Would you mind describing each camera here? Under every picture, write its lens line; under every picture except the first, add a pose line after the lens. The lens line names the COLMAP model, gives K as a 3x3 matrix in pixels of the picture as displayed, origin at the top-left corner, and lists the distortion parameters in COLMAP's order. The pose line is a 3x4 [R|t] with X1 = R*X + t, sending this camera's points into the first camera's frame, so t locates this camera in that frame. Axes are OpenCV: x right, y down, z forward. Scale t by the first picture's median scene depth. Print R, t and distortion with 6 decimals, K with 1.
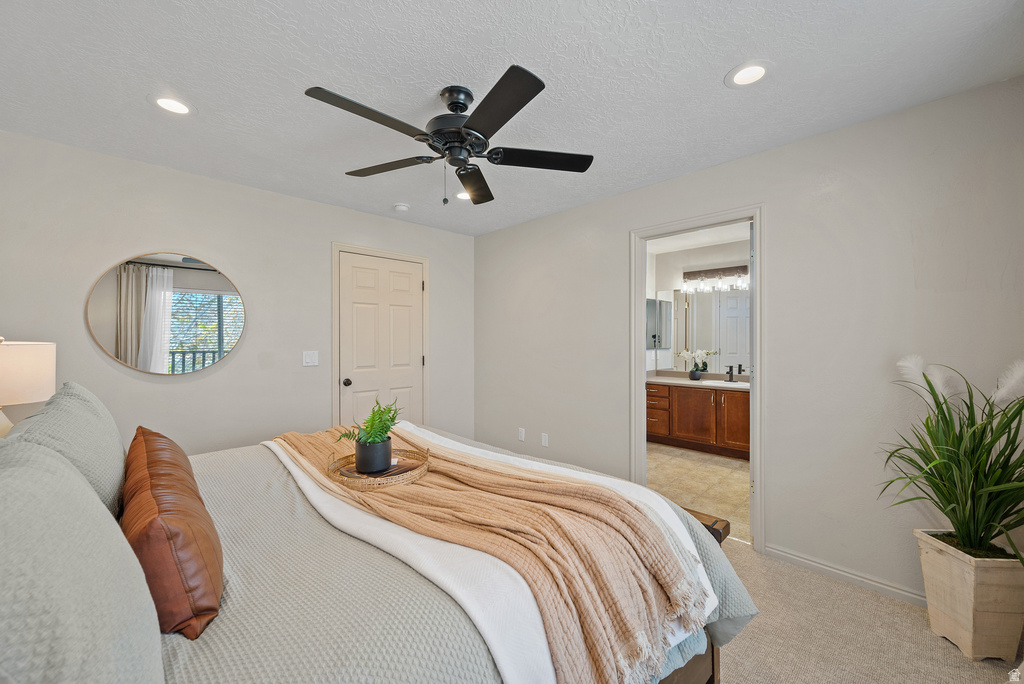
lens RADIAL K [[402.9, 0, 512.0], [0, 402.9, 342.0], [0, 0, 1]] dist [-0.012660, 0.000036]
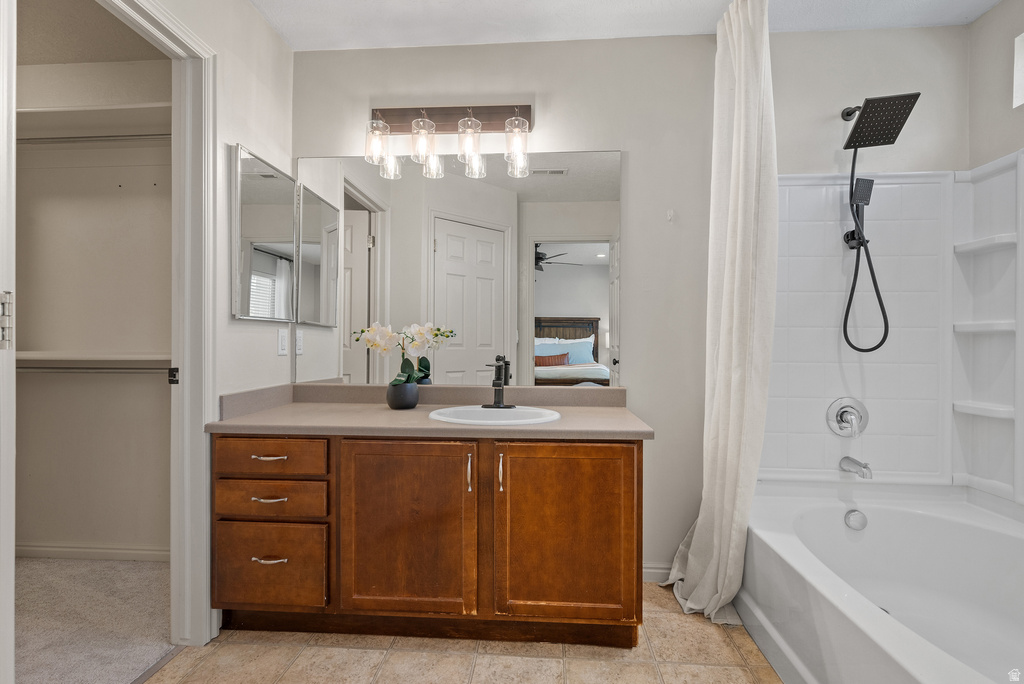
lens RADIAL K [[481.8, 0, 515.2], [0, 481.8, 347.4], [0, 0, 1]] dist [-0.000159, -0.000014]
pose [[0.746163, 0.005253, 0.665743, 0.248478], [-0.005031, 0.999985, -0.002251, 0.042103], [-0.665744, -0.001670, 0.746178, 0.622814]]
